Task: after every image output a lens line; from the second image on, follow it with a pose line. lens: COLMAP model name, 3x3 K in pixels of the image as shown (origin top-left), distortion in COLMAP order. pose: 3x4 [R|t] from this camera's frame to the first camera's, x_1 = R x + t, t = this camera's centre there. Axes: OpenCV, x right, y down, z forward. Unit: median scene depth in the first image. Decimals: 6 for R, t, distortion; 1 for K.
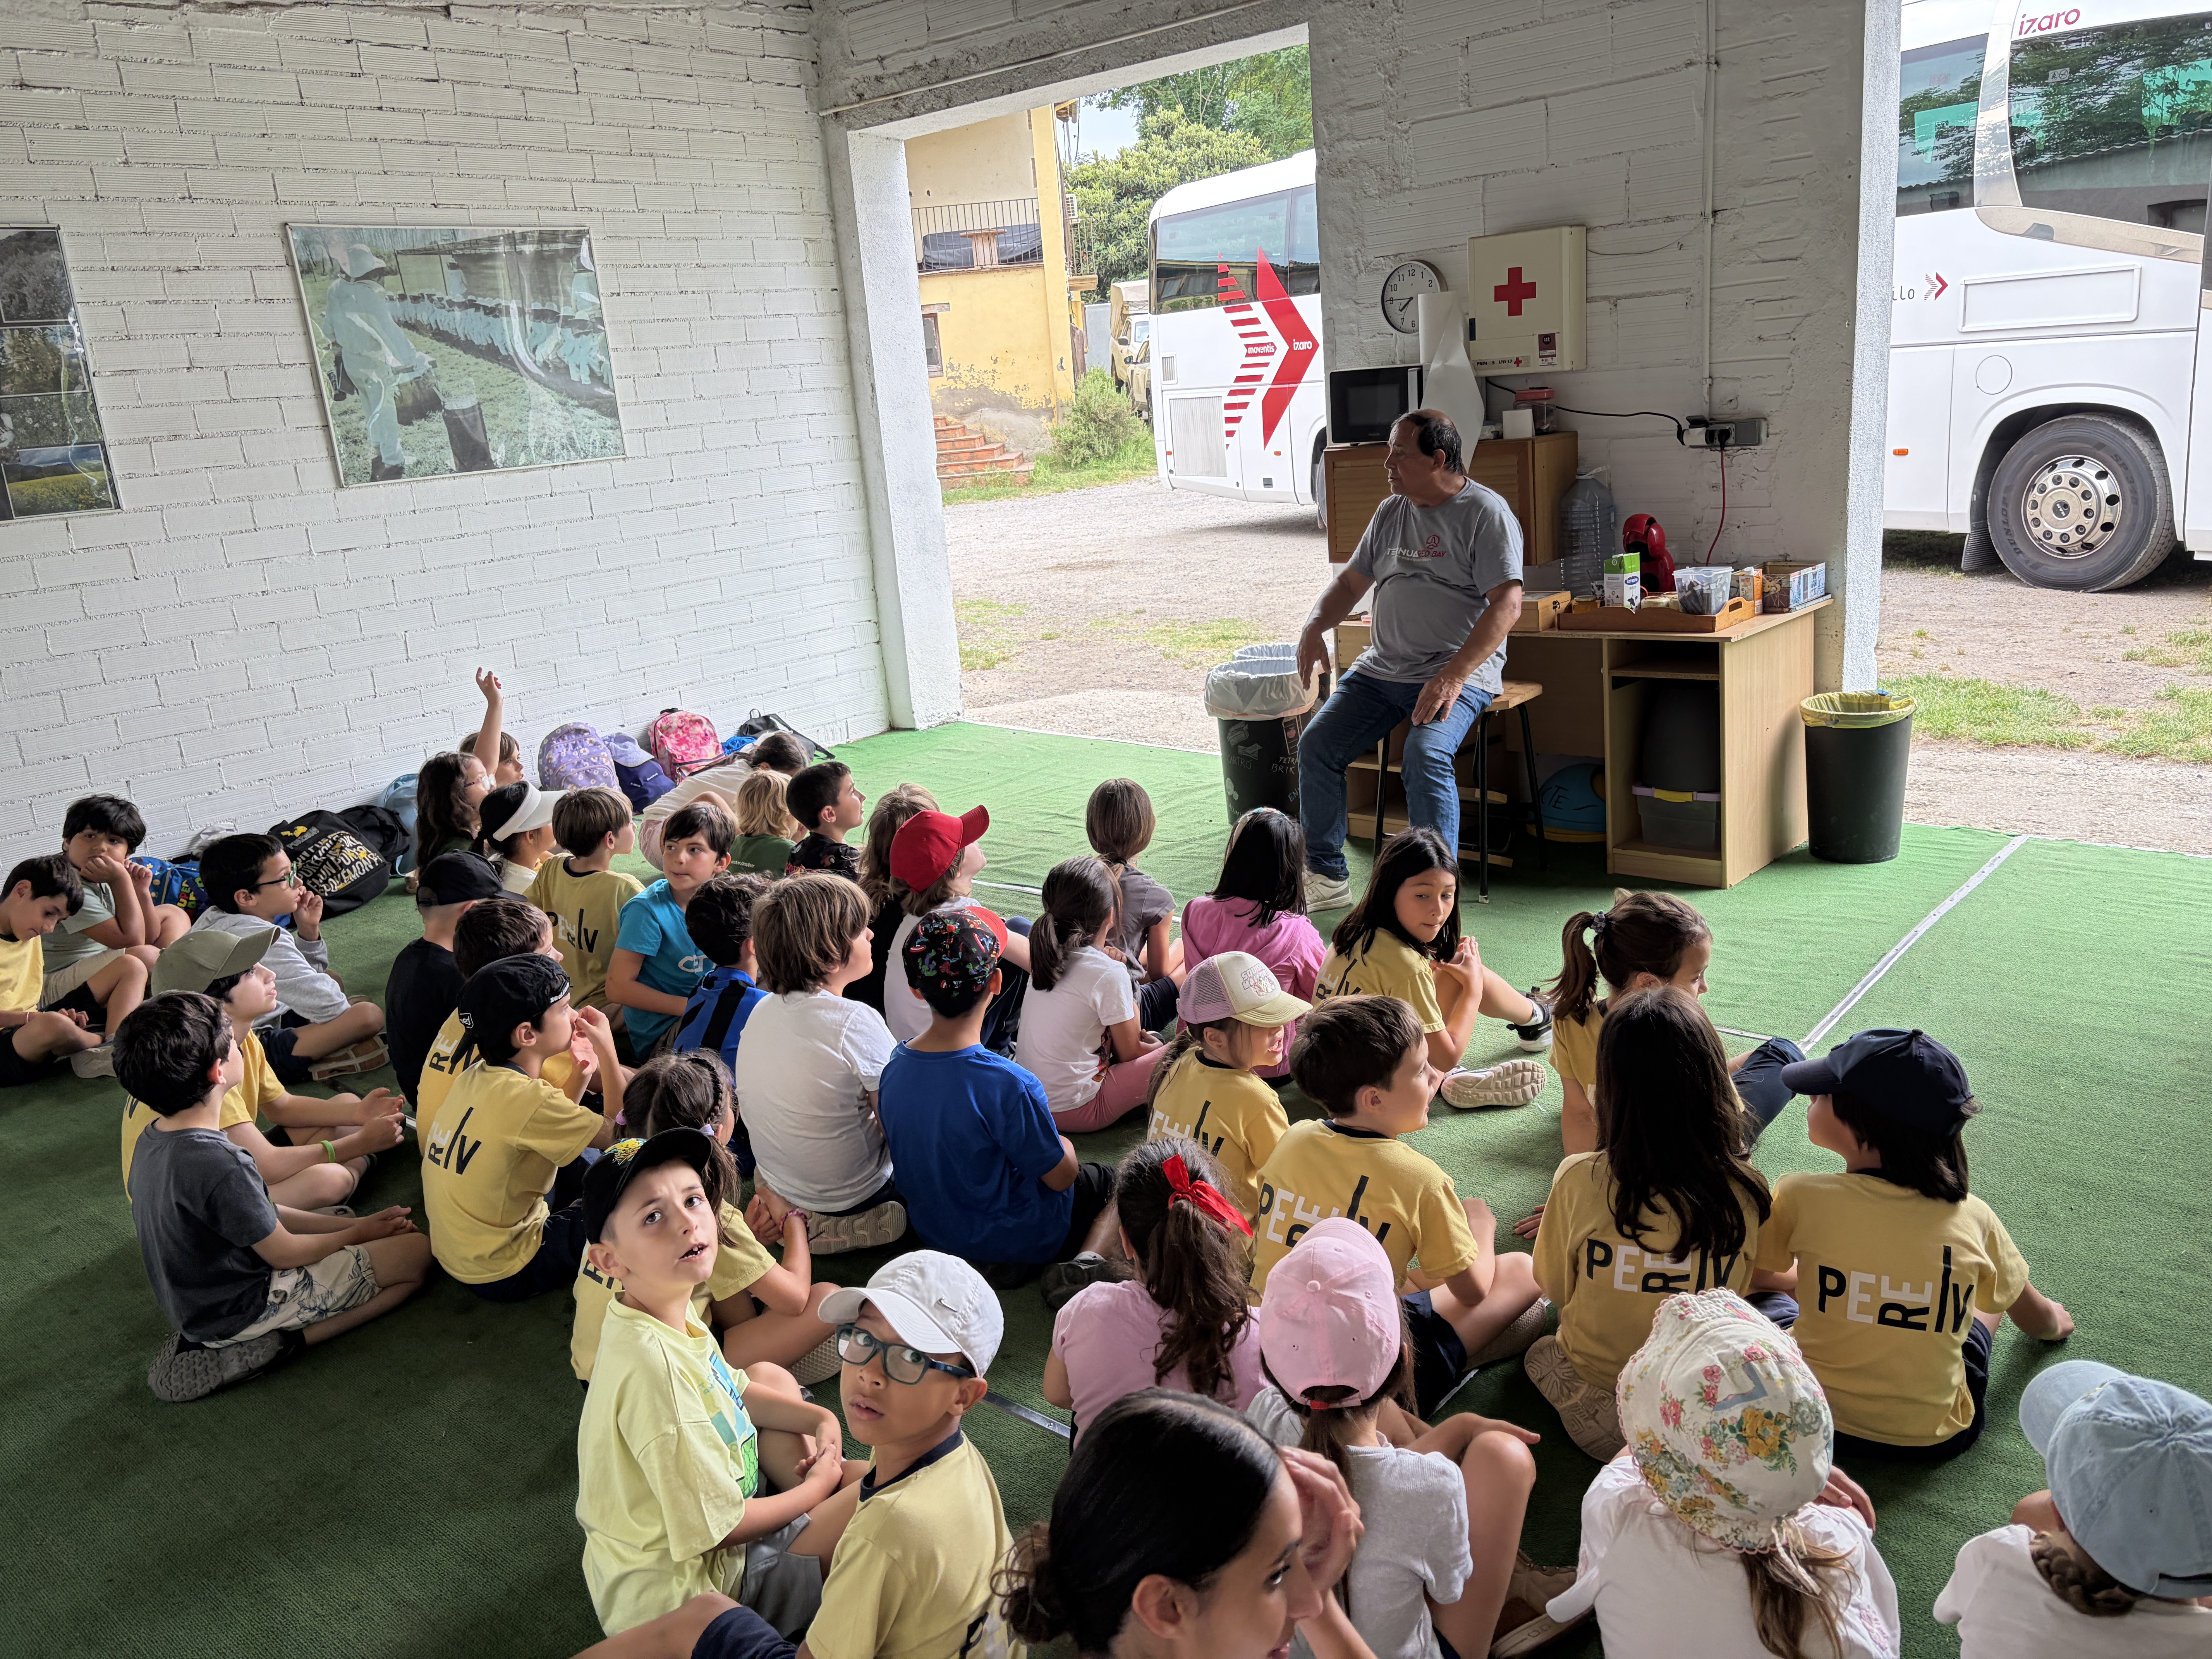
lens RADIAL K [[1675.5, 0, 1102.5], [0, 1675.5, 836.8], [0, 0, 1]] dist [0.040104, -0.044094]
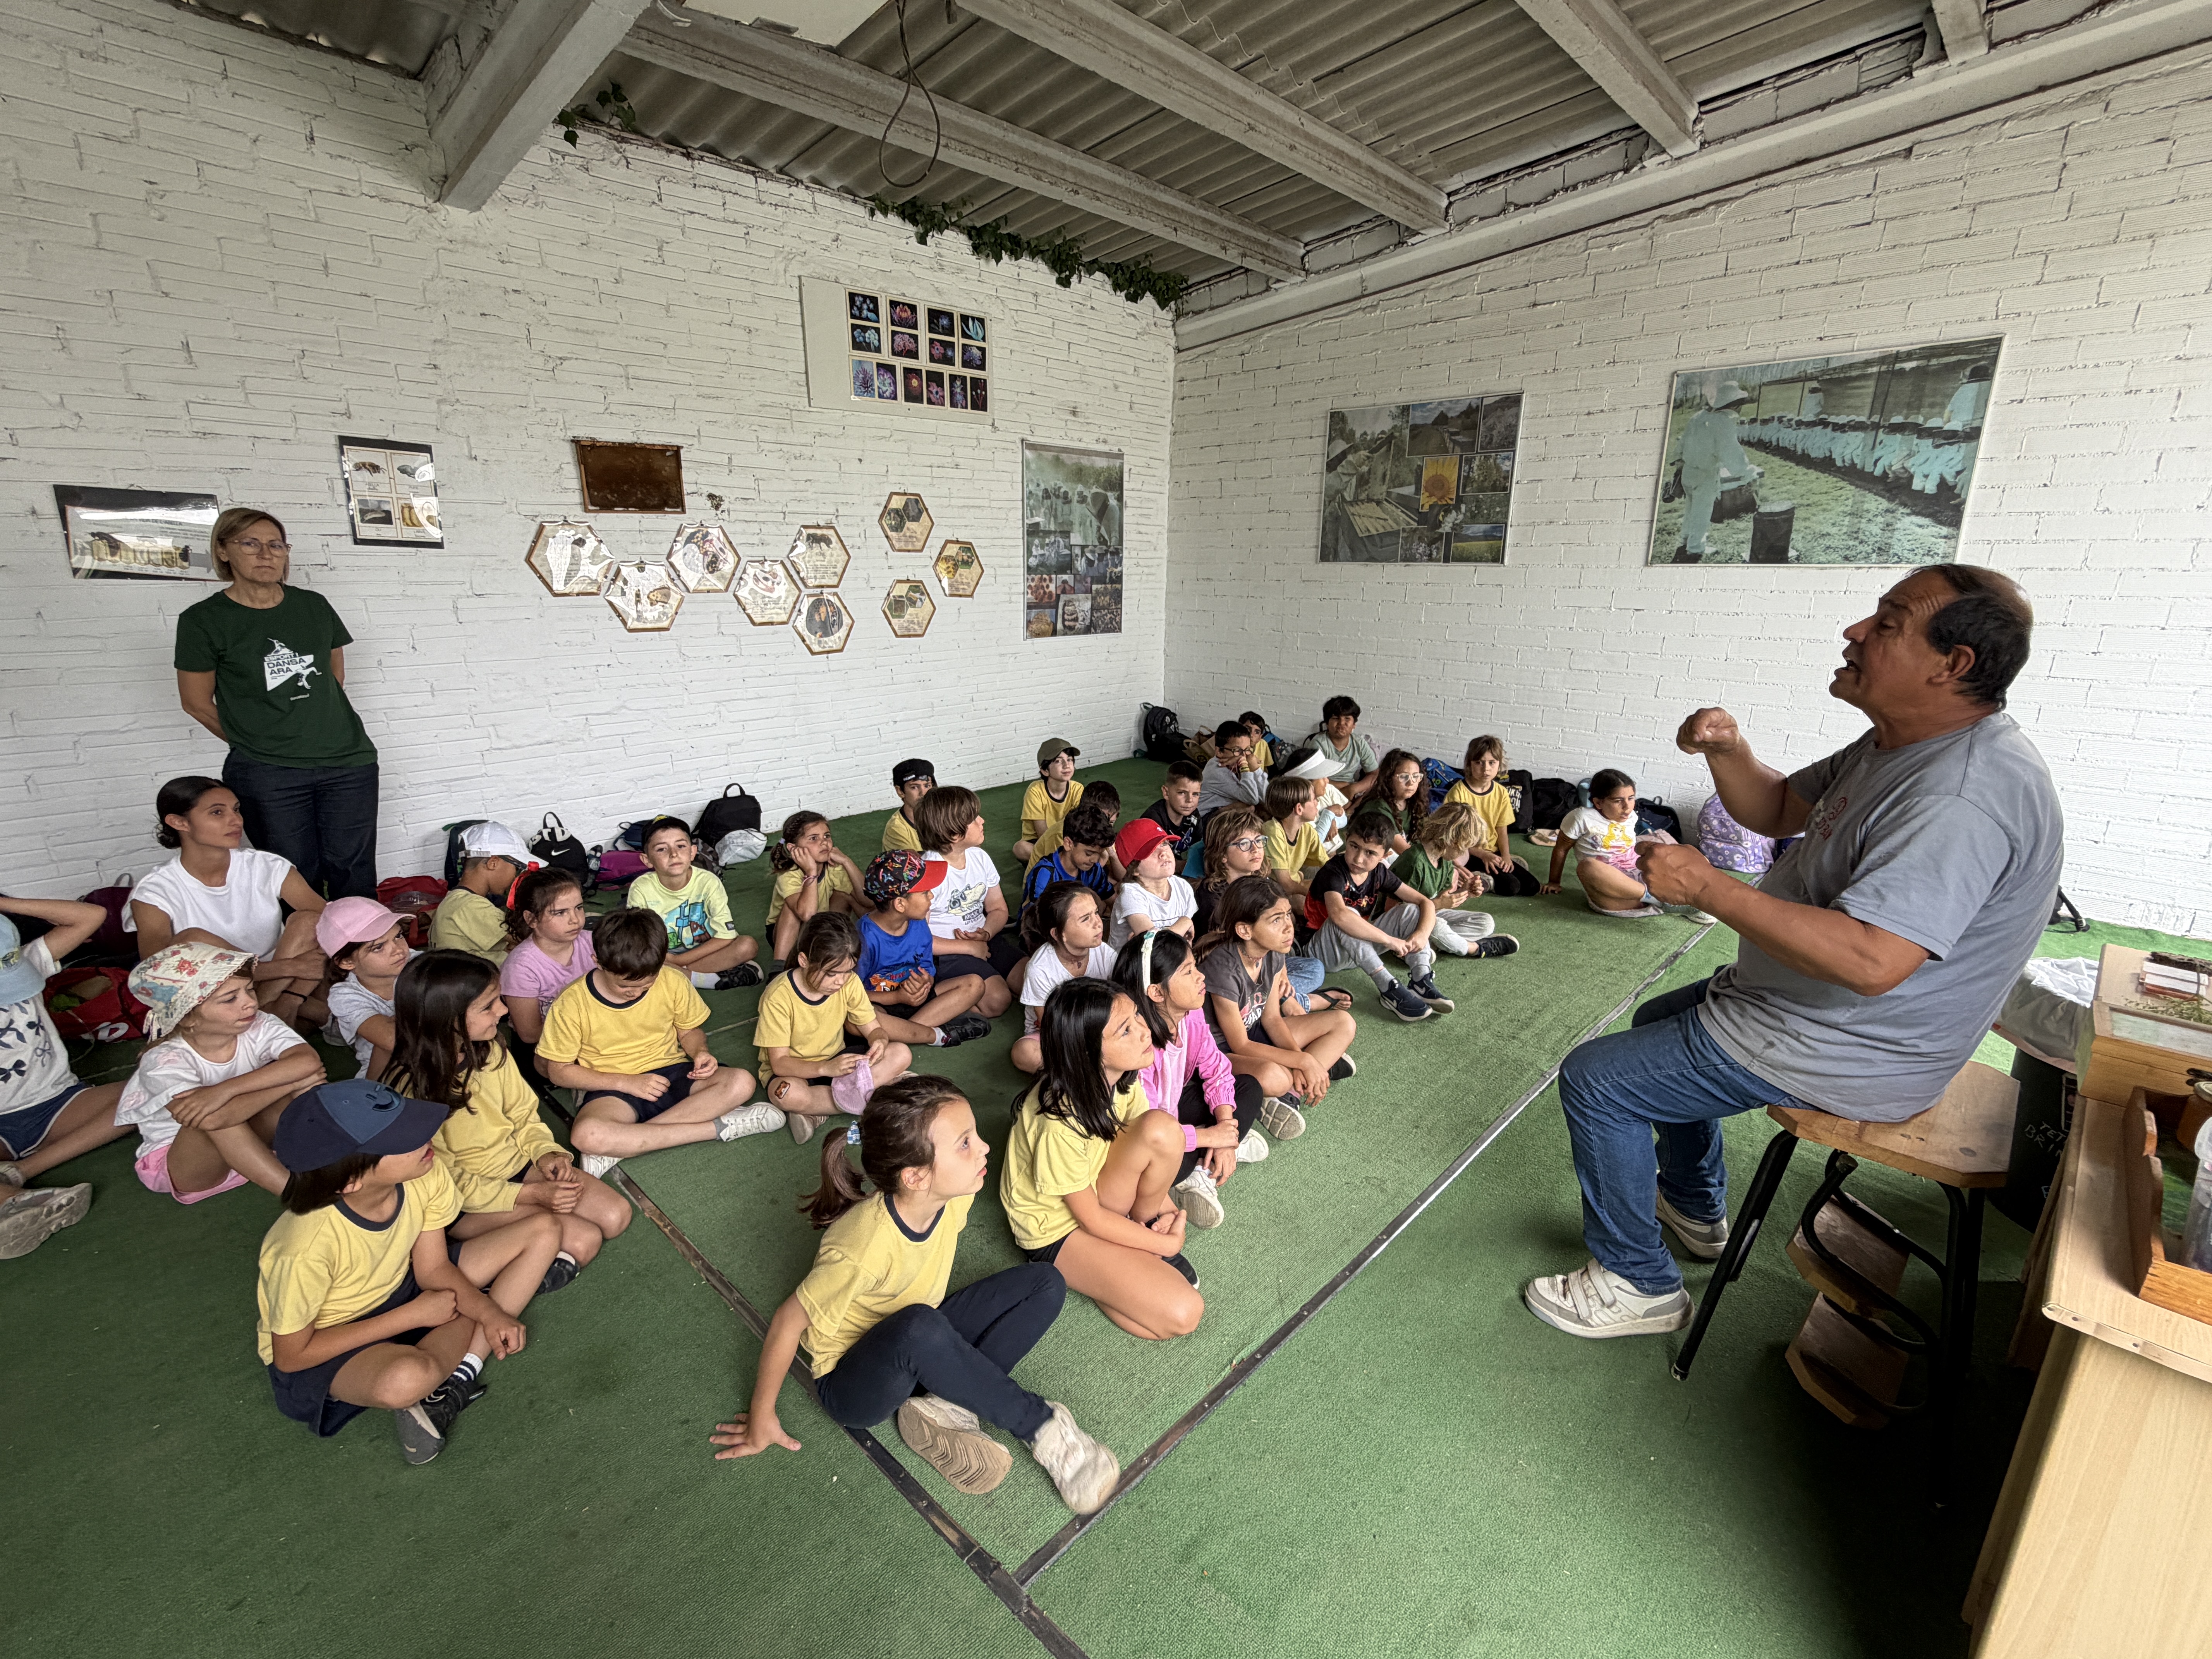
lens RADIAL K [[956.8, 0, 1104.4], [0, 956.8, 836.1], [0, 0, 1]] dist [-0.007692, 0.001426]
pose [[-0.058021, 0.373333, -0.925881, 0.388553], [-0.242521, 0.894390, 0.375833, -0.188750], [0.968410, 0.246352, 0.038647, 0.569535]]
